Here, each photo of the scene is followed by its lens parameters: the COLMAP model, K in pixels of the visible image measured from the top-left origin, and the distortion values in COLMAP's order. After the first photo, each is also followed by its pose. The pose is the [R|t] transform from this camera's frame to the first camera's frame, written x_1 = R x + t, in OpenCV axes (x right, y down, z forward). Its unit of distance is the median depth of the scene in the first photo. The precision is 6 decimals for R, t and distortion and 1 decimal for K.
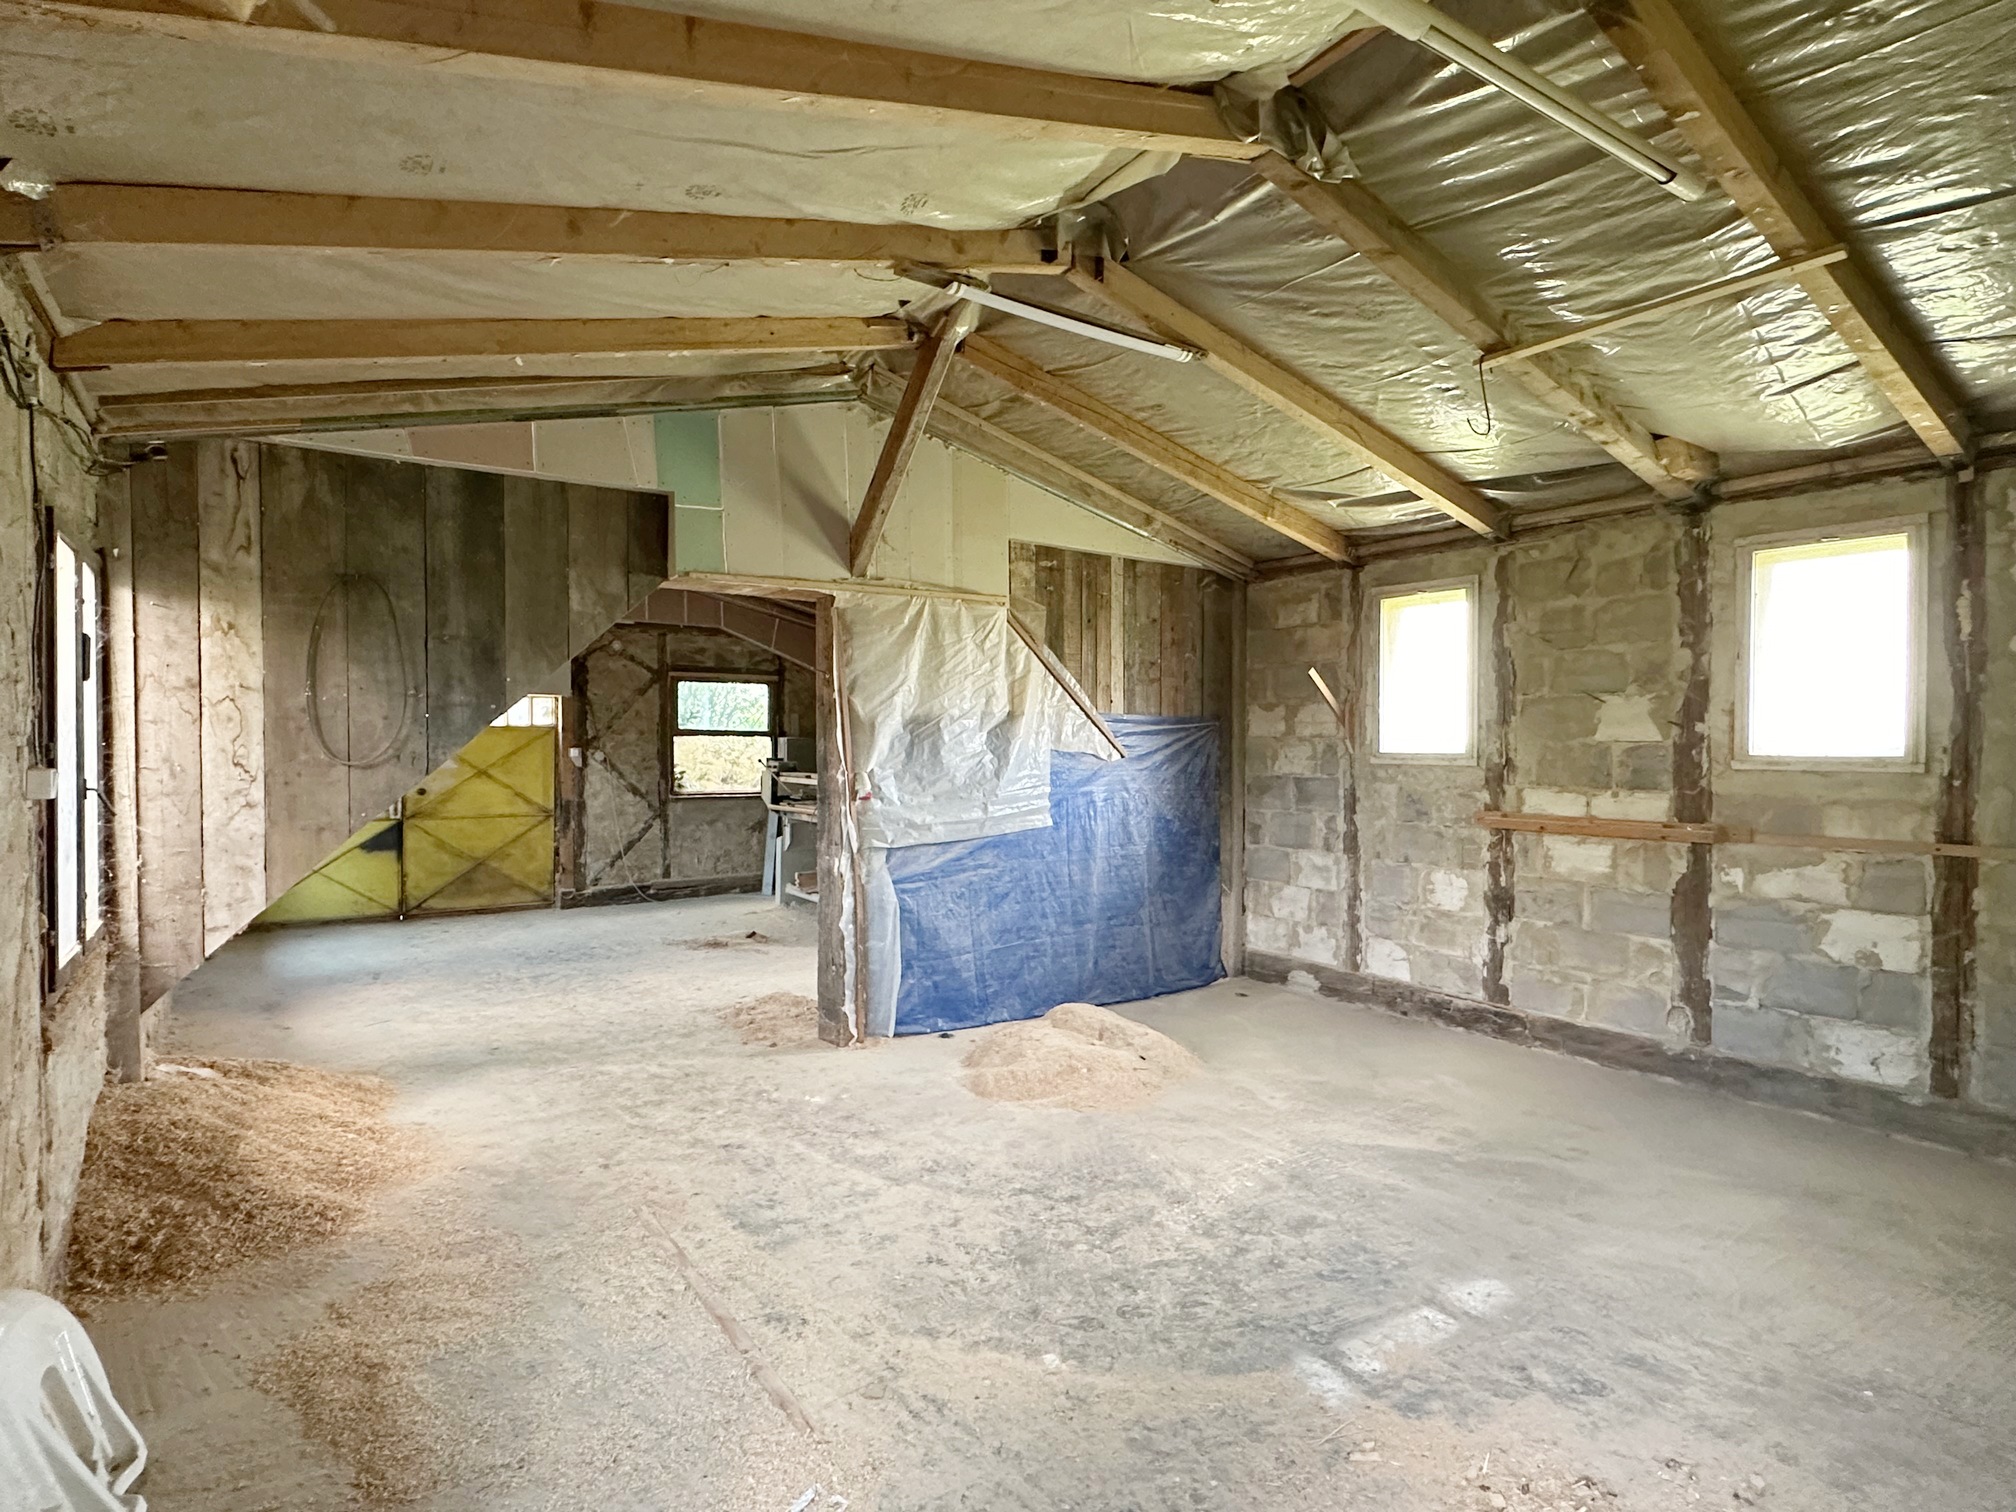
lens RADIAL K [[1072.3, 0, 1008.0], [0, 1072.3, 756.0], [0, 0, 1]] dist [-0.002040, -0.000194]
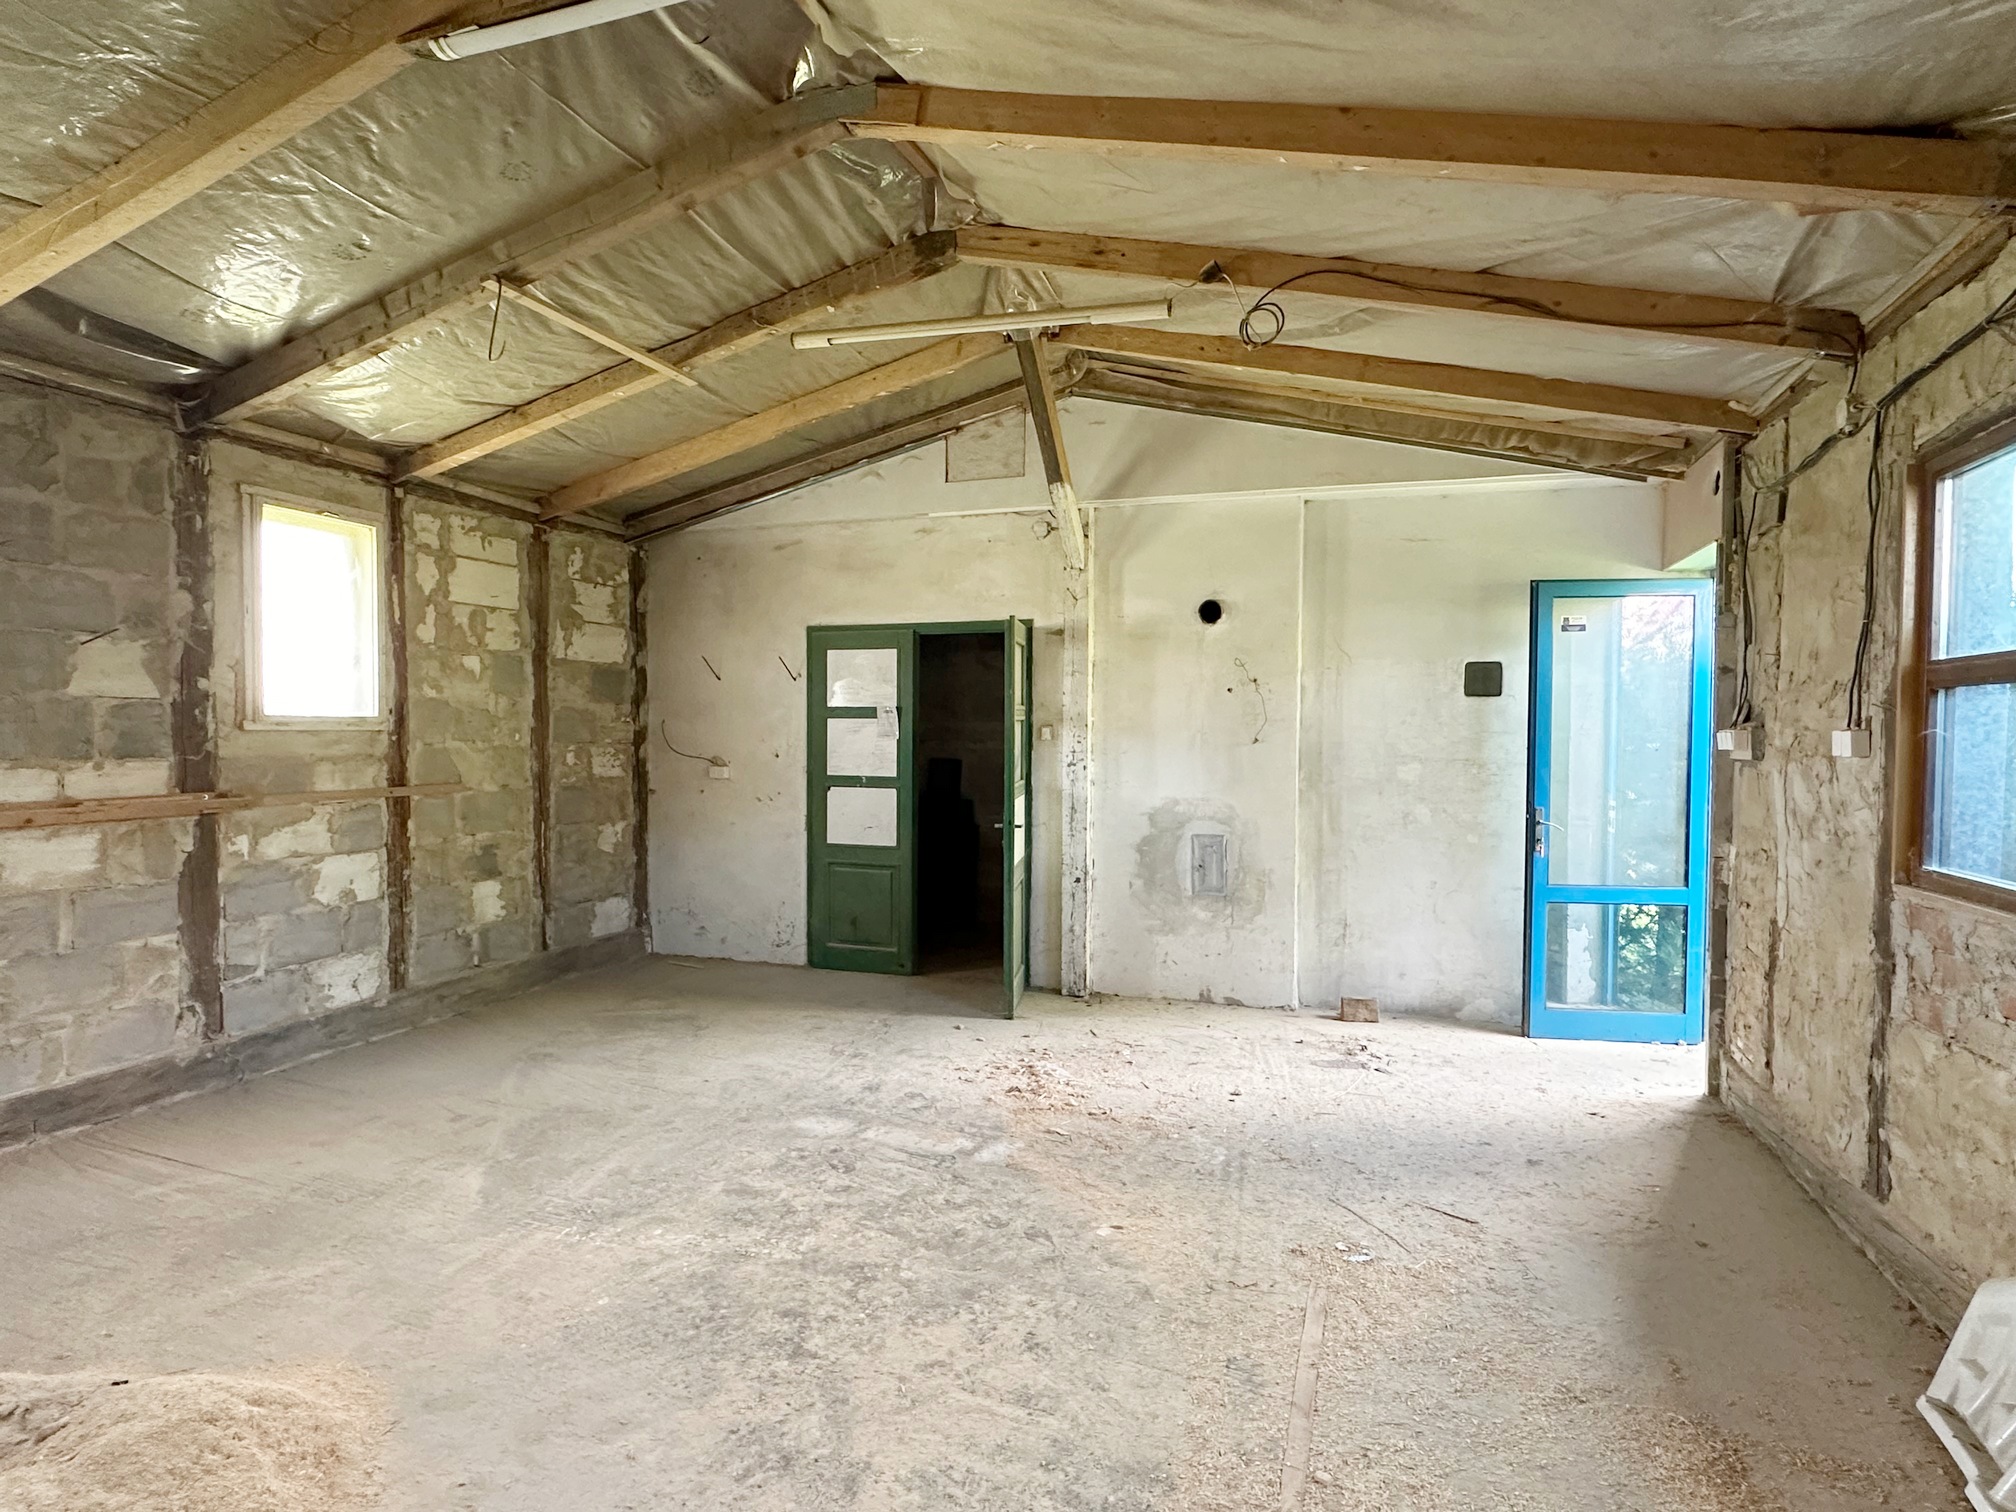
lens RADIAL K [[1072.3, 0, 1008.0], [0, 1072.3, 756.0], [0, 0, 1]] dist [-0.002040, -0.000194]
pose [[-0.588201, -0.027833, 0.808235, -0.495764], [0.002507, 0.999340, 0.036238, 0.002731], [-0.808711, 0.023341, -0.587743, 1.054716]]
